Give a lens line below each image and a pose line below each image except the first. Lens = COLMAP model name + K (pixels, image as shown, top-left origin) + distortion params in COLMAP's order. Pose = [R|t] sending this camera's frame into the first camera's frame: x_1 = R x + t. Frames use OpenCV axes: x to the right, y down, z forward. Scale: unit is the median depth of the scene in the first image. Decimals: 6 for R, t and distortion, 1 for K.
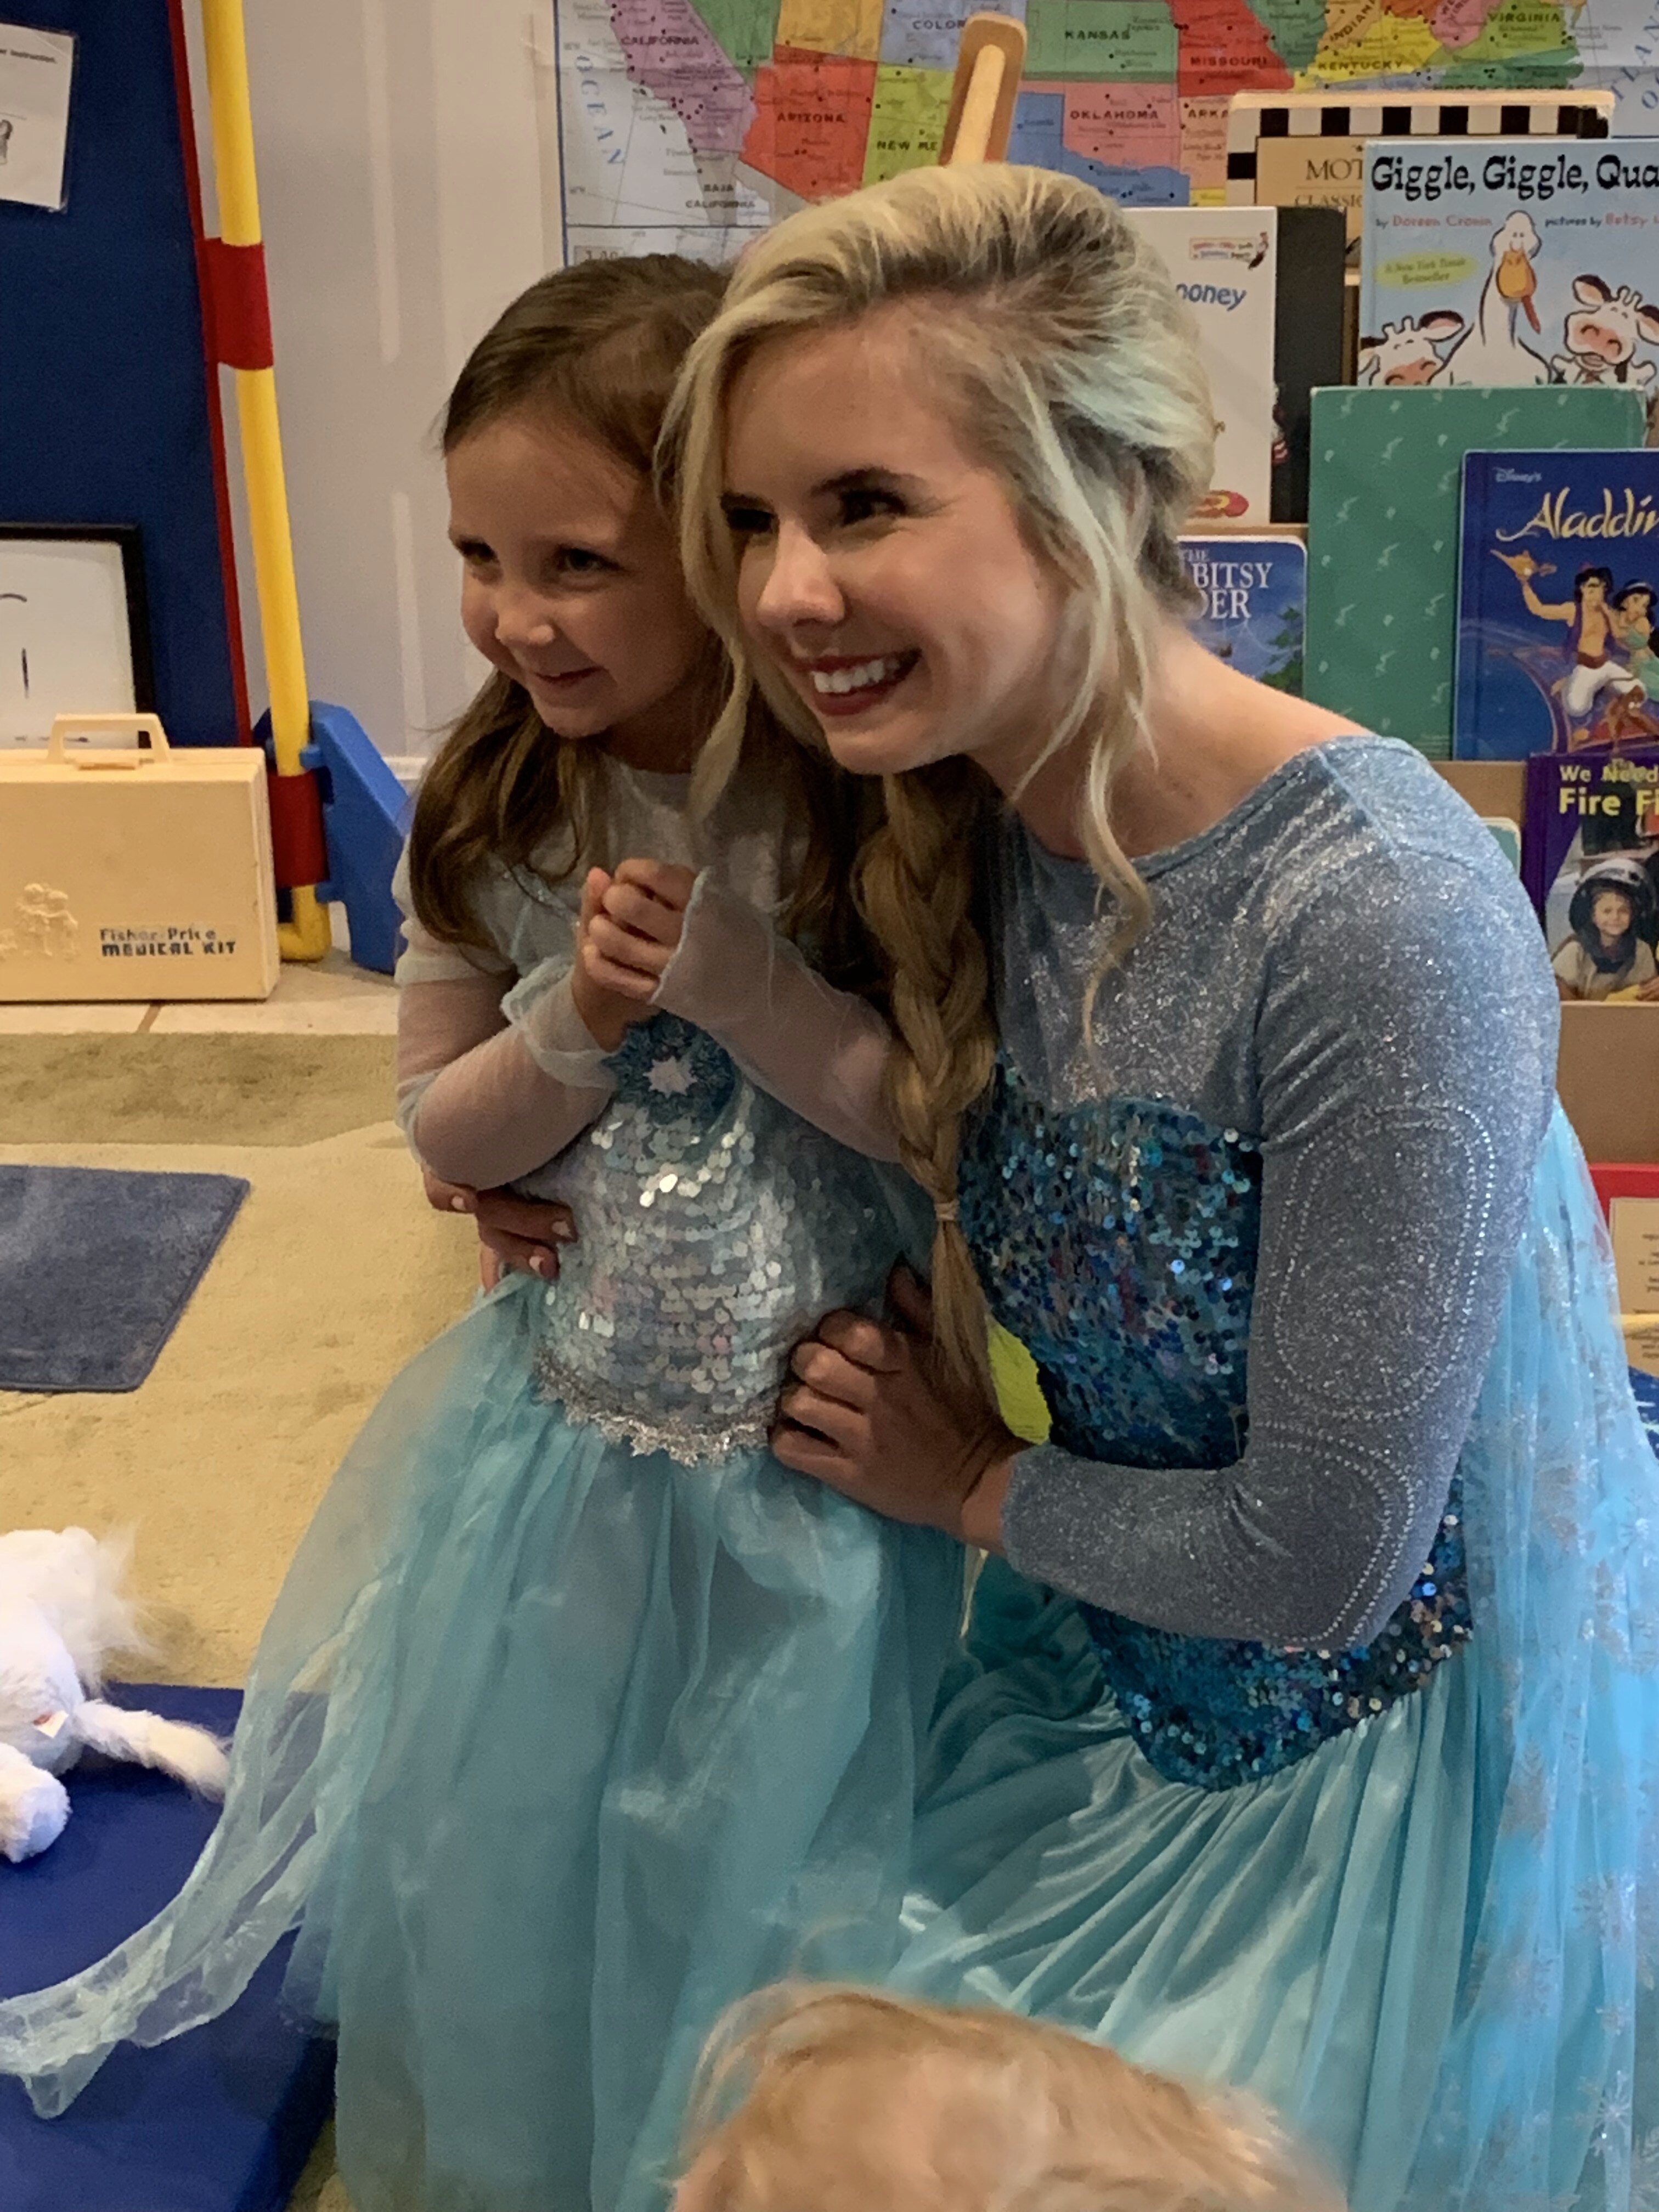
lens RADIAL K [[4251.6, 0, 820.5], [0, 4251.6, 1053.5], [0, 0, 1]] dist [0.121292, 0.000000]
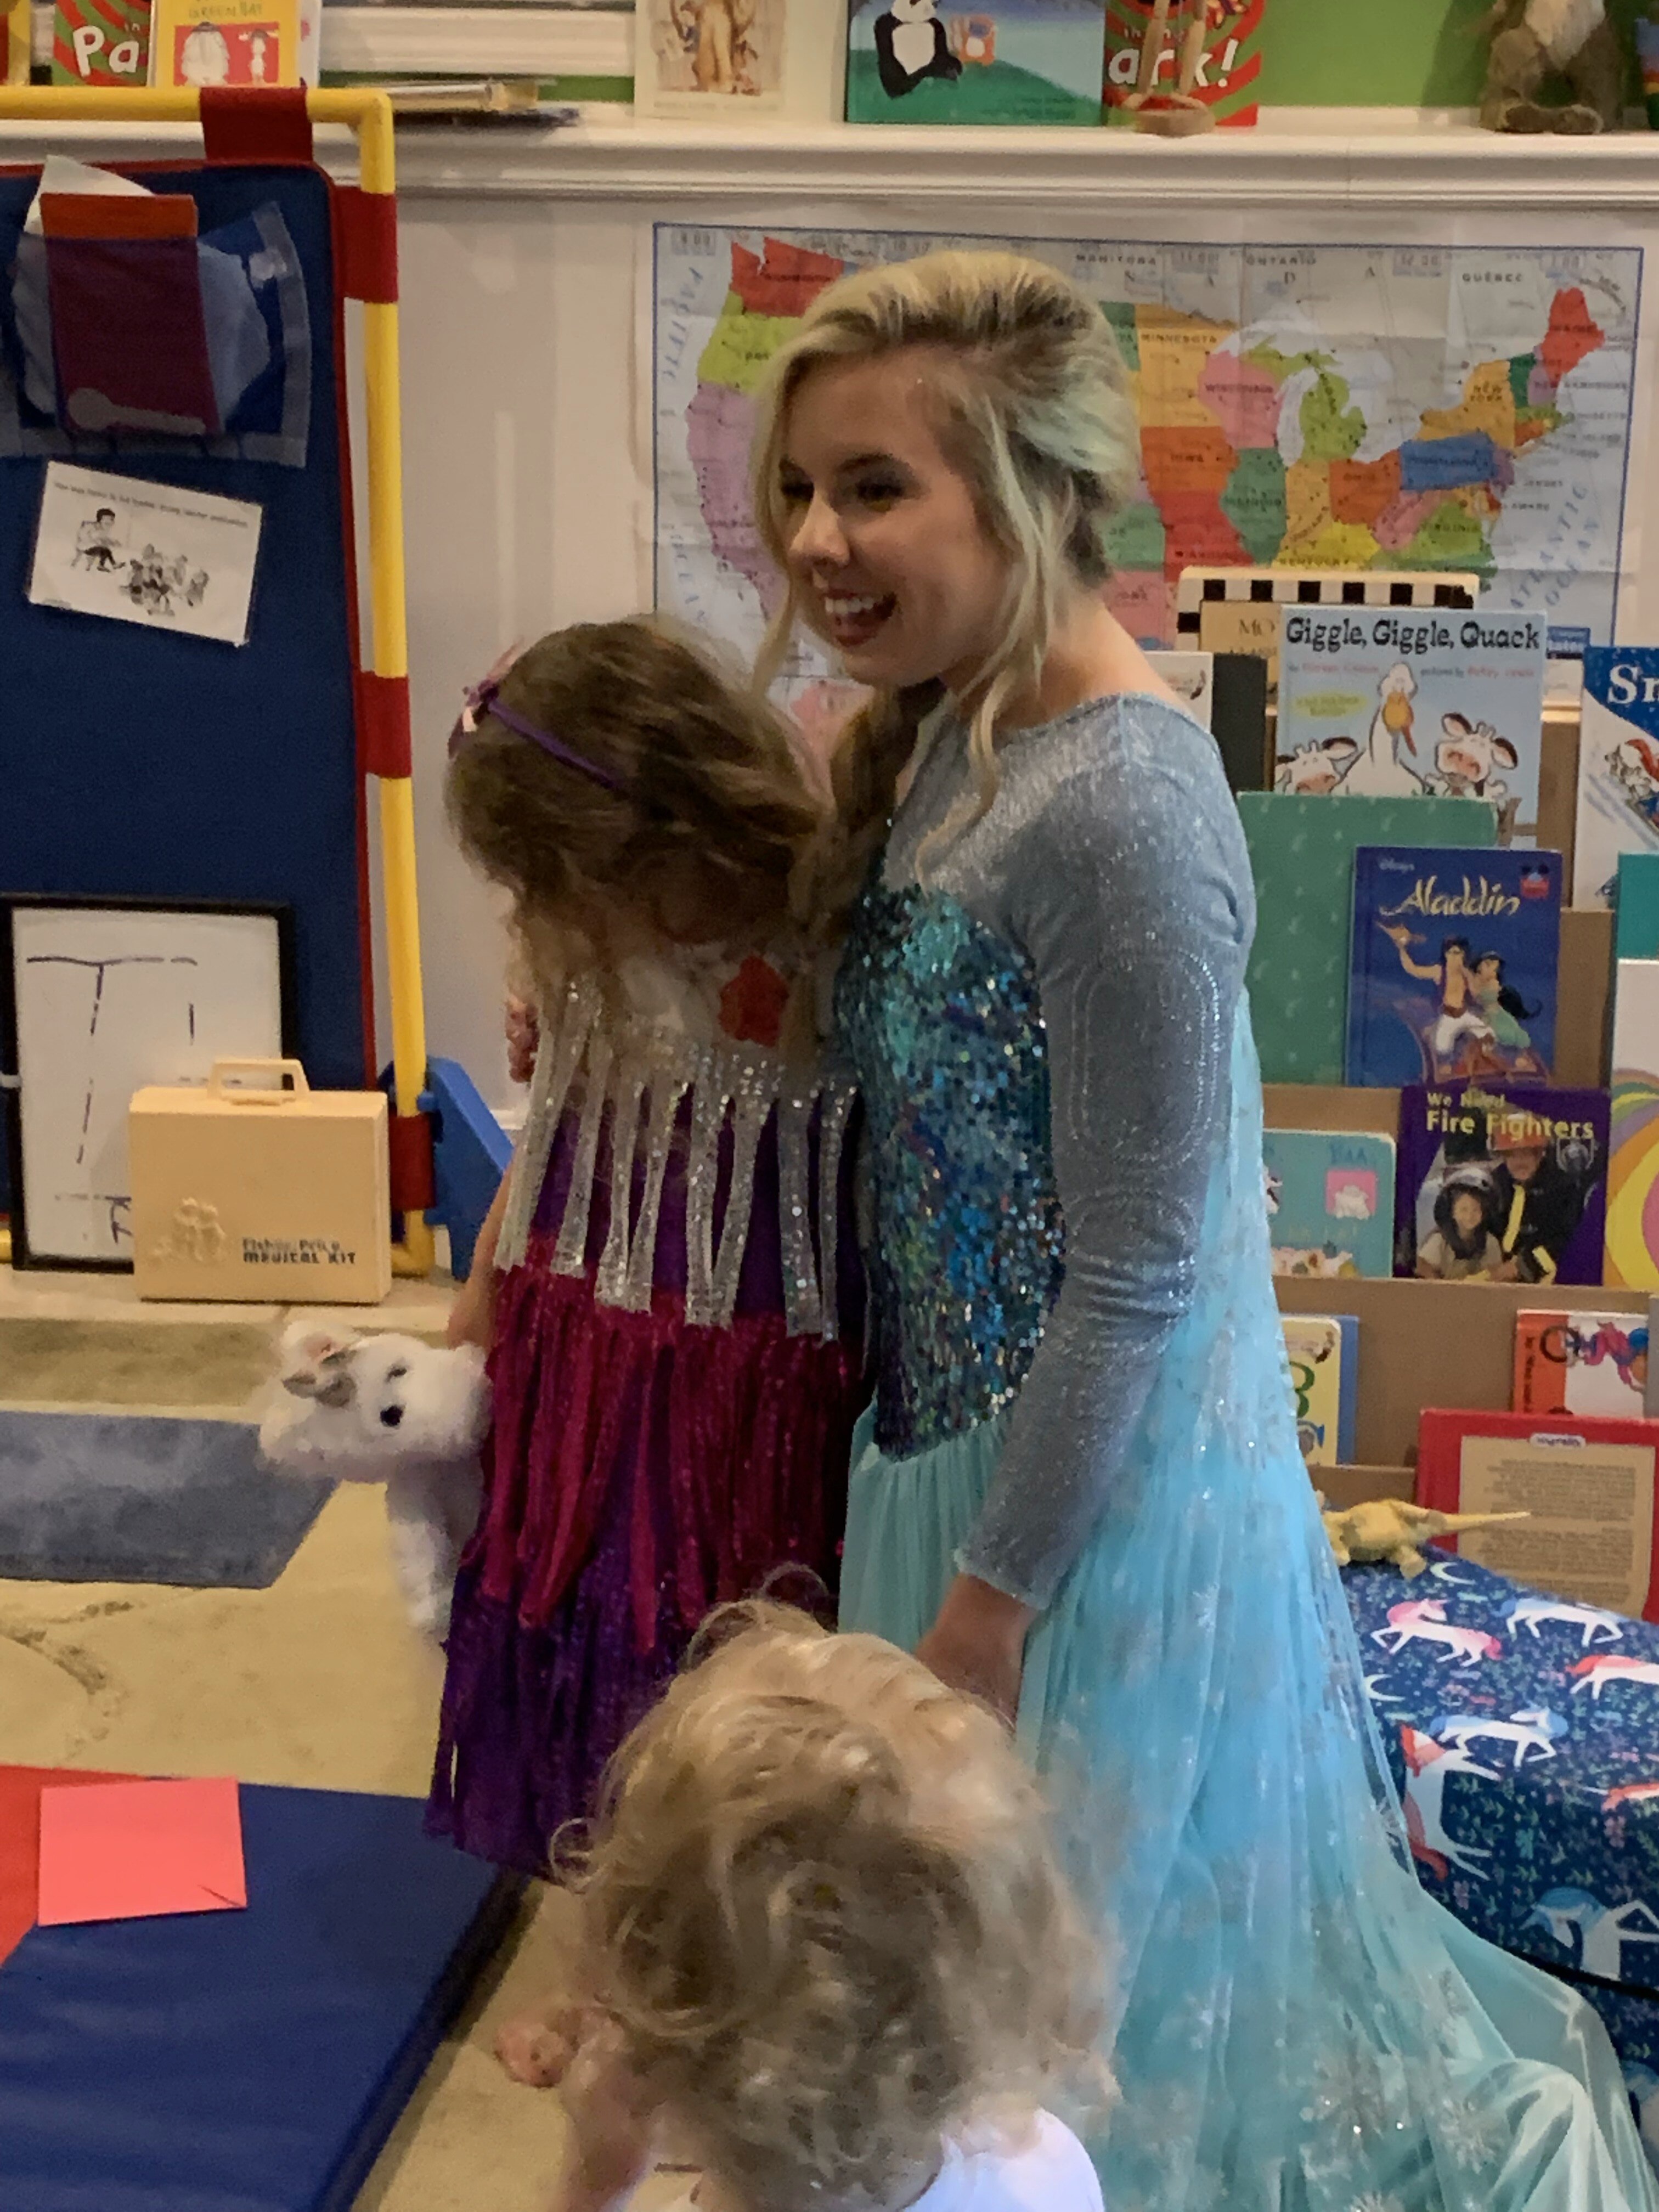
lens RADIAL K [[4251.6, 0, 837.3], [0, 4251.6, 1106.2], [0, 0, 1]] dist [0.121292, 0.000000]
pose [[0.999405, 0.032298, -0.012086, 0.013518], [-0.033398, 0.993820, -0.105861, 0.074932], [0.008592, 0.106202, 0.994308, -0.253282]]
